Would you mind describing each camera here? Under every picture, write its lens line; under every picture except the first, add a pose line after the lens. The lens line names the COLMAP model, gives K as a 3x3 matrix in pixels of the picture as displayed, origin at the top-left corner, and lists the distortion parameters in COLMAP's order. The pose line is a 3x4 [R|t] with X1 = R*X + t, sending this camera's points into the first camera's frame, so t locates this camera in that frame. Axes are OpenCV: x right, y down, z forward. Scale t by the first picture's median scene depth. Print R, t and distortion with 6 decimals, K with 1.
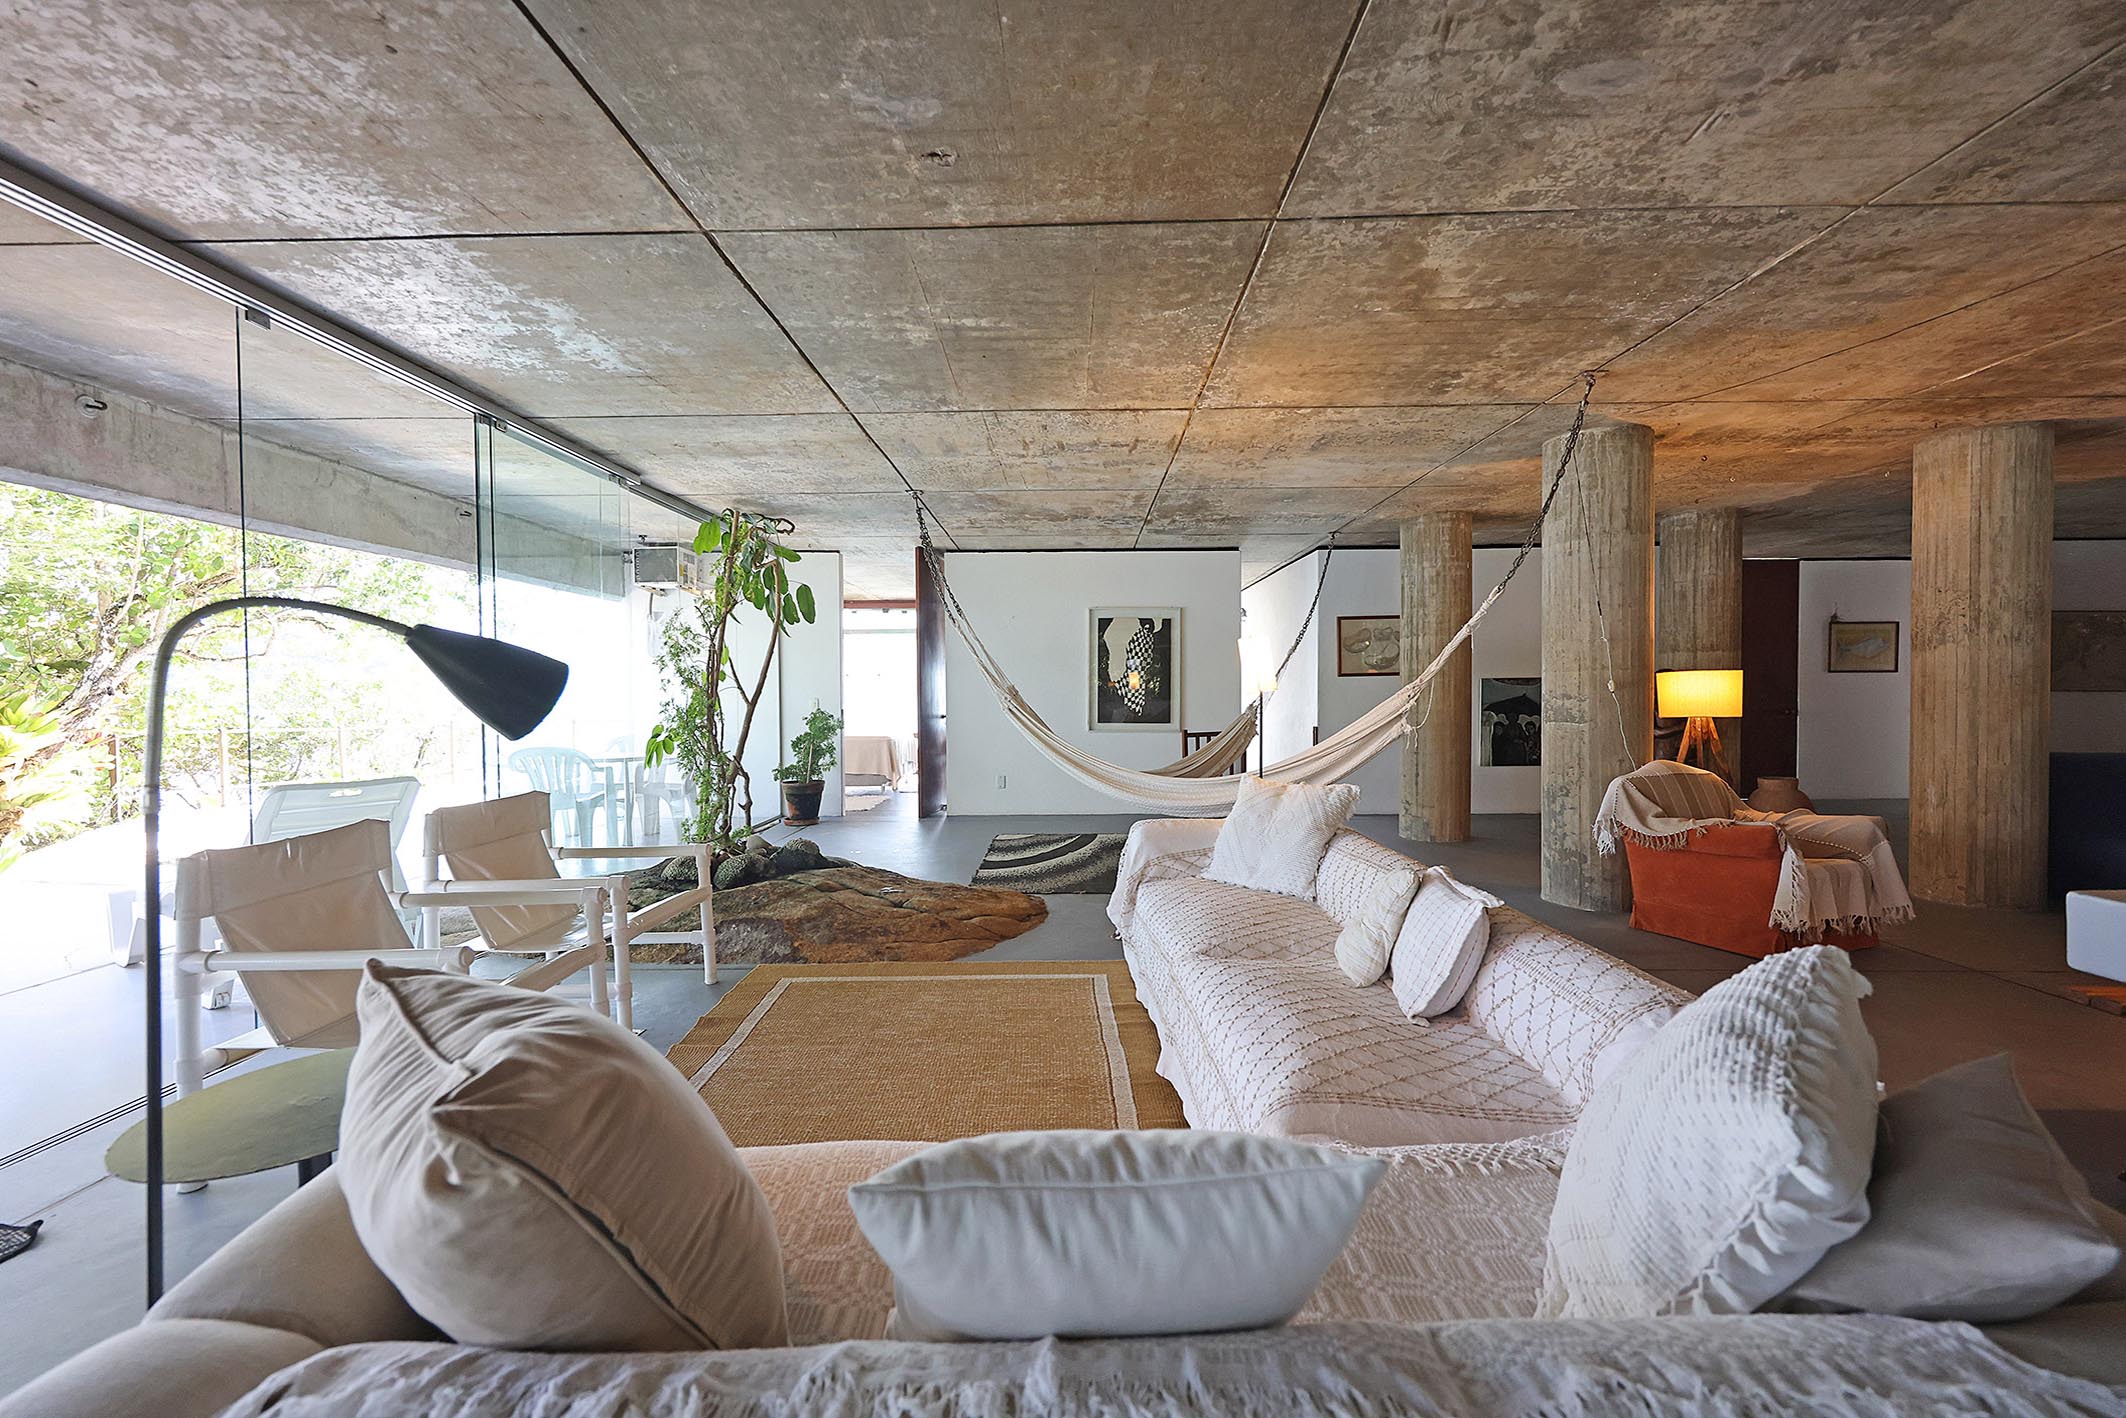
lens RADIAL K [[855.7, 0, 1051.1], [0, 855.7, 712.5], [0, 0, 1]] dist [-0.002911, -0.000298]
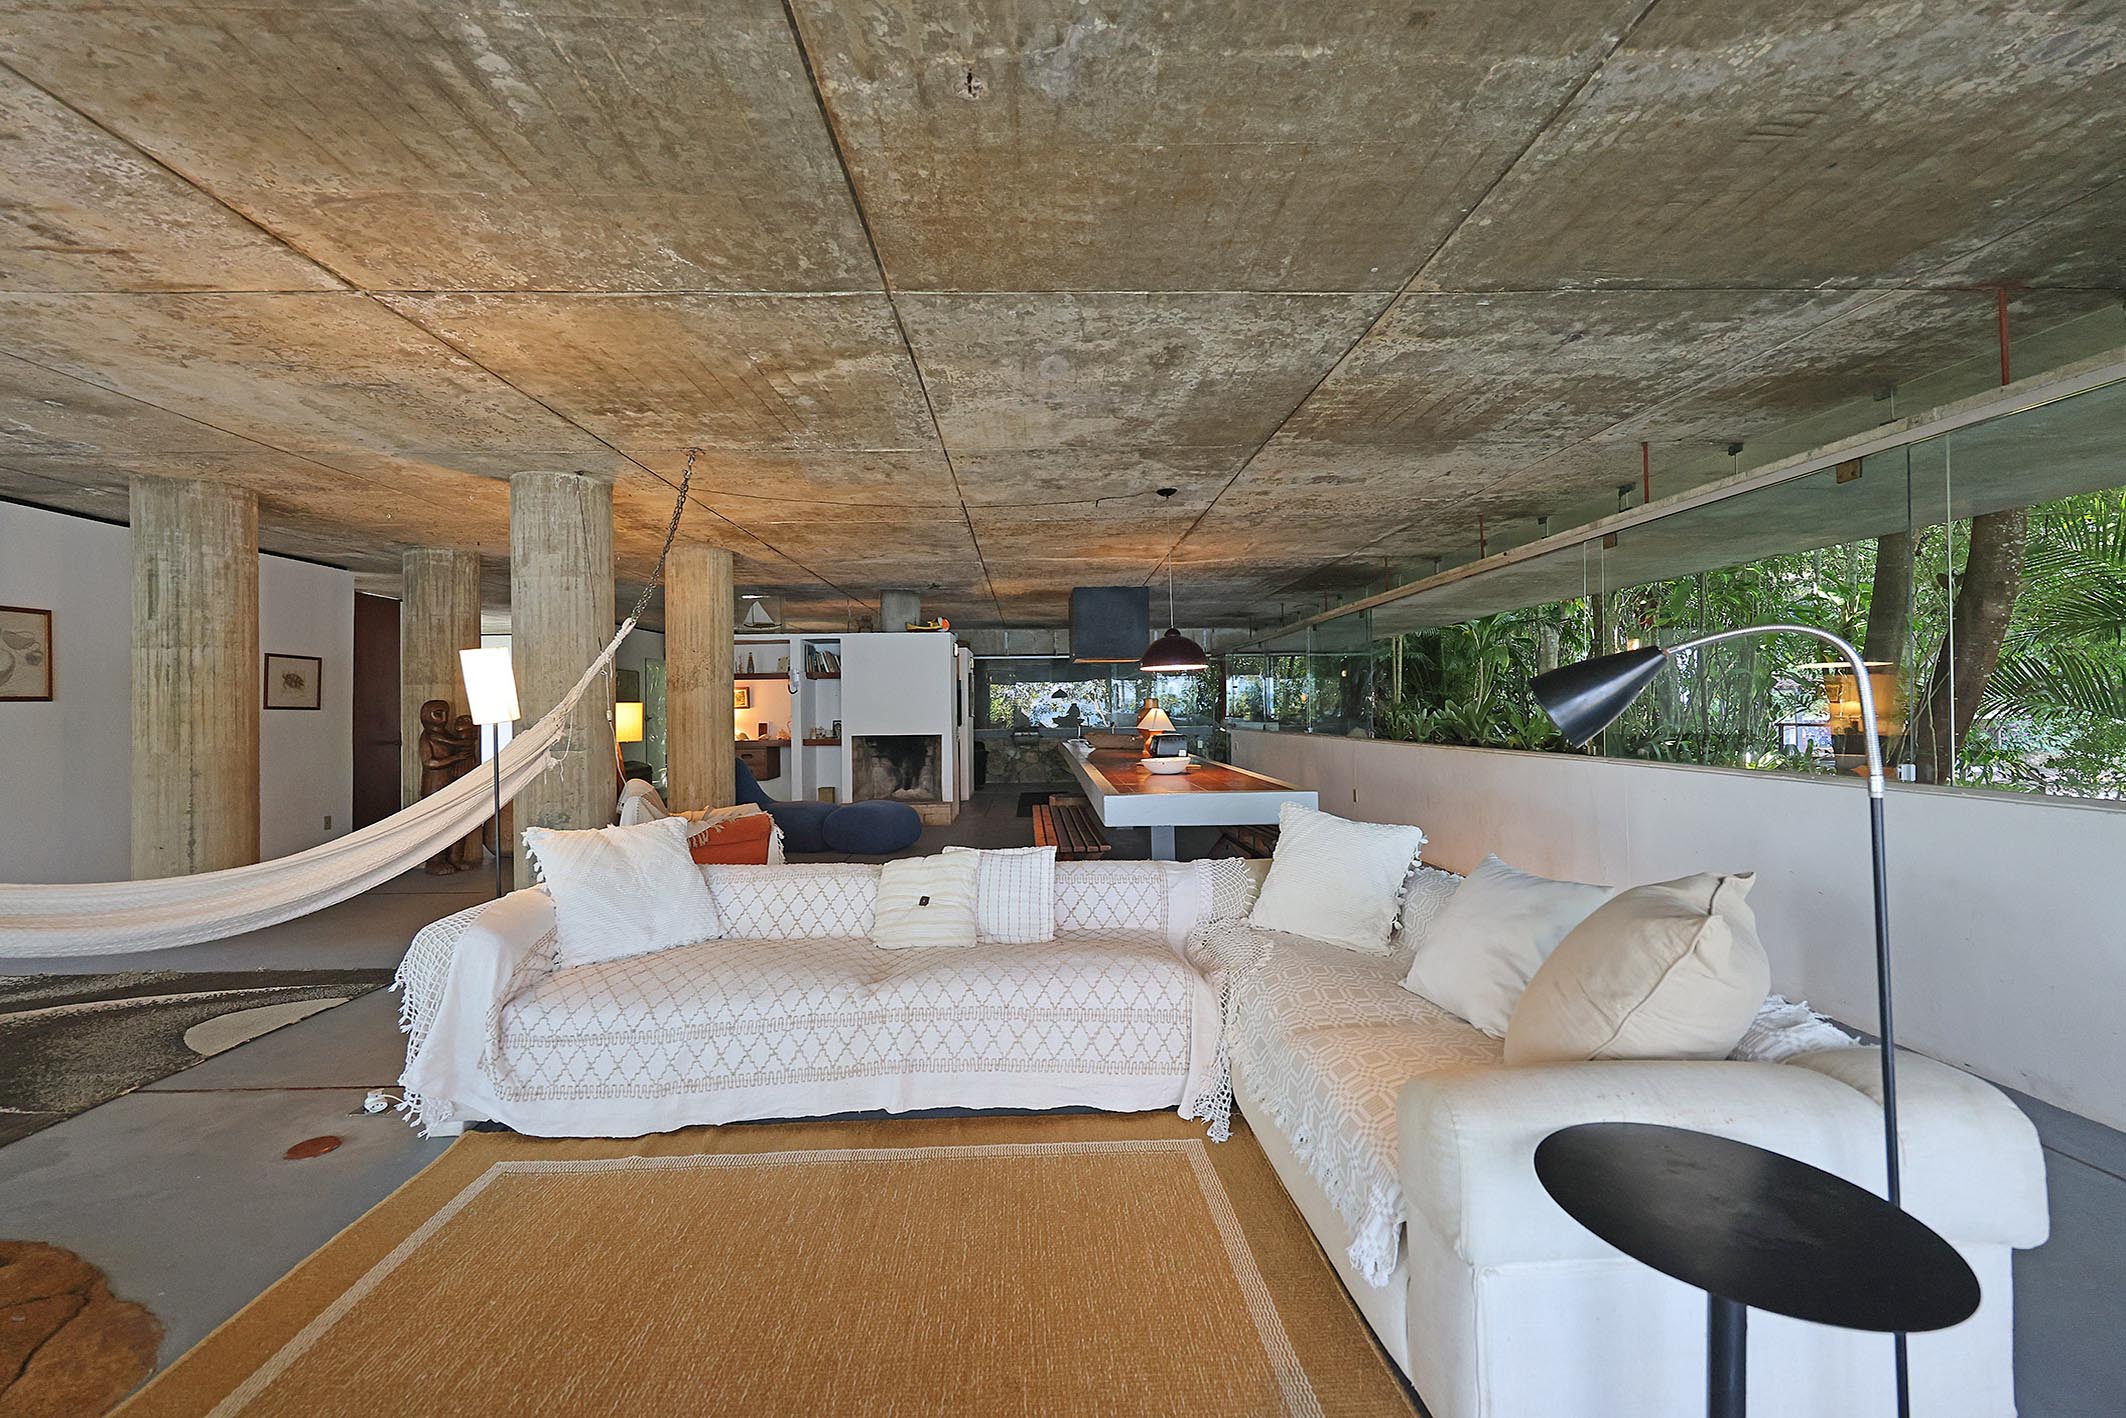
lens RADIAL K [[855.3, 0, 1054.6], [0, 855.3, 704.8], [0, 0, 1]] dist [-0.001348, 0.000191]
pose [[-0.050800, 0.014134, 0.998609, -0.475213], [0.036096, 0.999273, -0.012307, -0.009993], [-0.998056, 0.035420, -0.051274, 0.478323]]
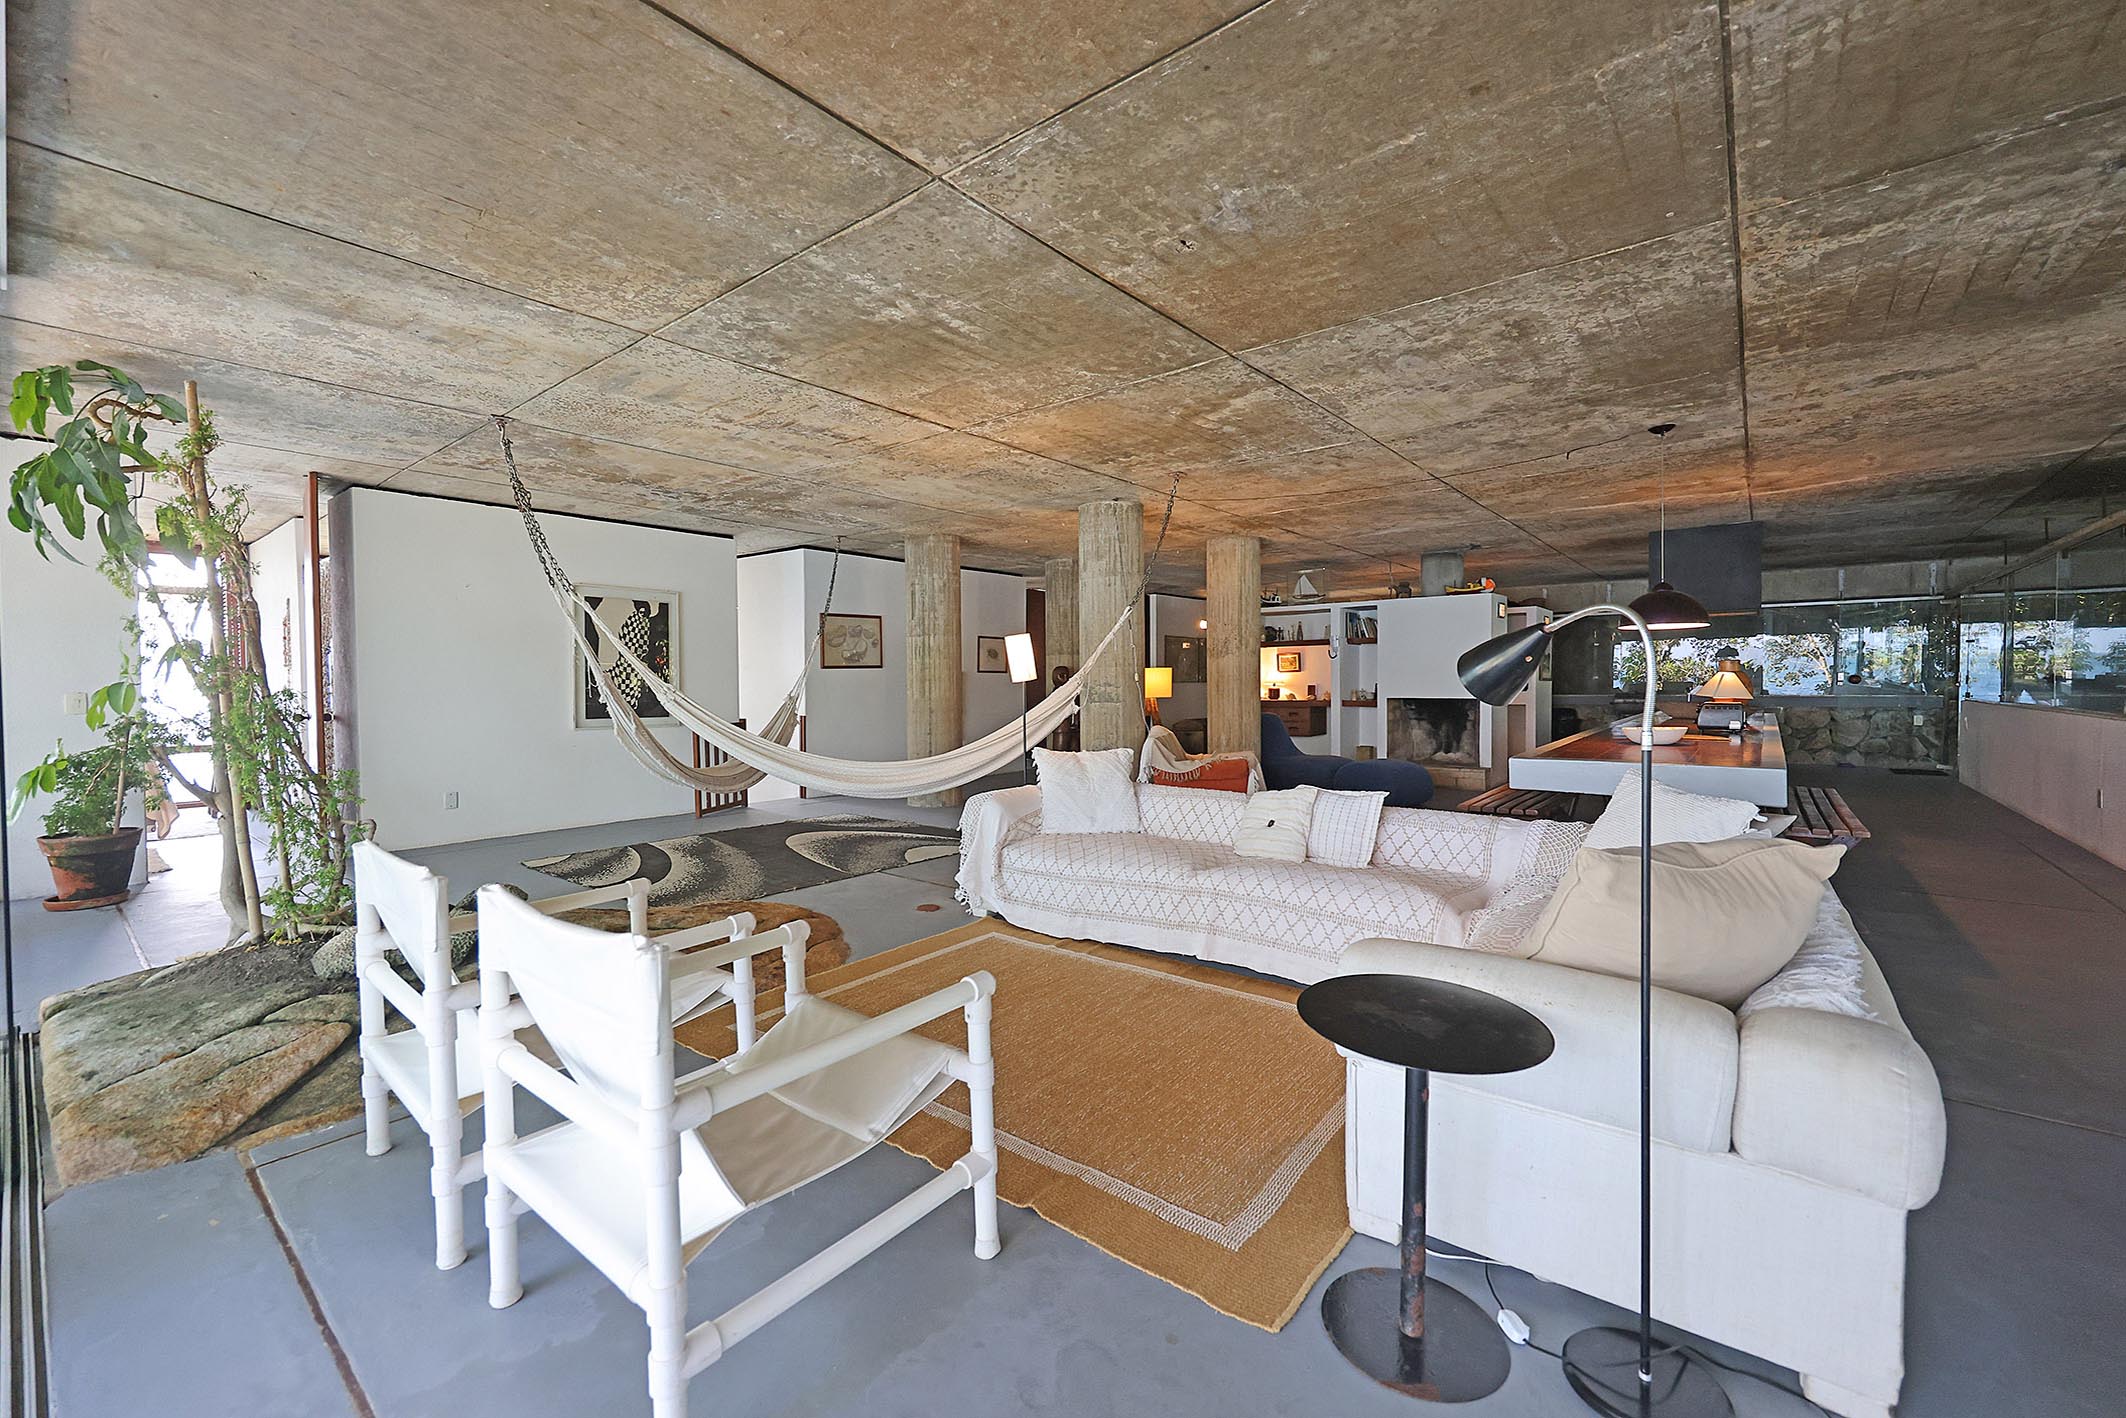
lens RADIAL K [[856.1, 0, 1058.3], [0, 856.1, 702.4], [0, 0, 1]] dist [0.000237, 0.000092]
pose [[0.613397, -0.018919, 0.789548, -0.603332], [0.022401, 0.999728, 0.006551, 0.000262], [-0.789457, 0.013668, 0.613654, 0.190907]]
